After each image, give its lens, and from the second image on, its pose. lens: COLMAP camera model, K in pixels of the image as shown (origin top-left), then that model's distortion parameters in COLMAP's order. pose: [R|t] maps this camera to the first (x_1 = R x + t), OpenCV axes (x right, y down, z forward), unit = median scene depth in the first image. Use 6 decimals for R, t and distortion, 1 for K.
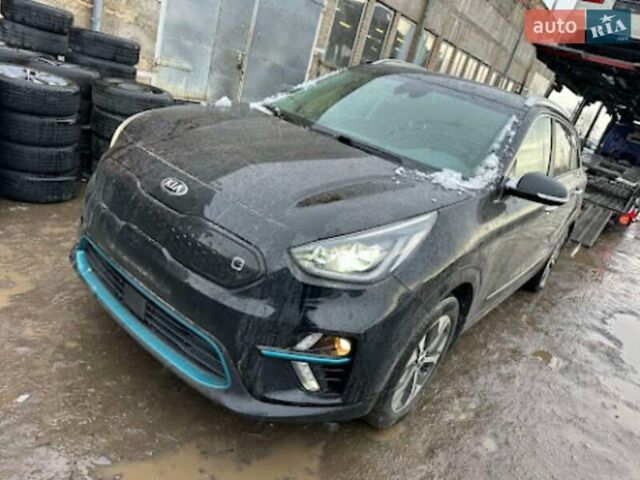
lens RADIAL K [[436.6, 0, 312.0], [0, 436.6, 240.6], [0, 0, 1]] dist [0.007747, 0.000248]
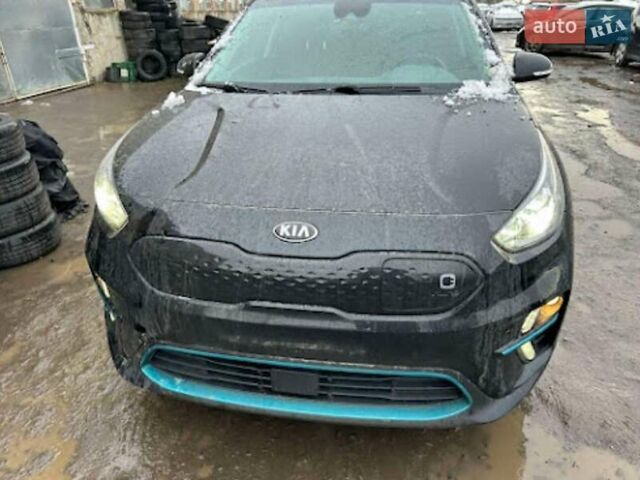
lens RADIAL K [[437.3, 0, 320.0], [0, 437.3, 240.0], [0, 0, 1]] dist [-0.002260, -0.003529]
pose [[0.841341, -0.457315, 0.288112, -0.509094], [0.404136, 0.886209, 0.226512, -0.266970], [-0.358915, -0.074137, 0.930421, 0.283173]]
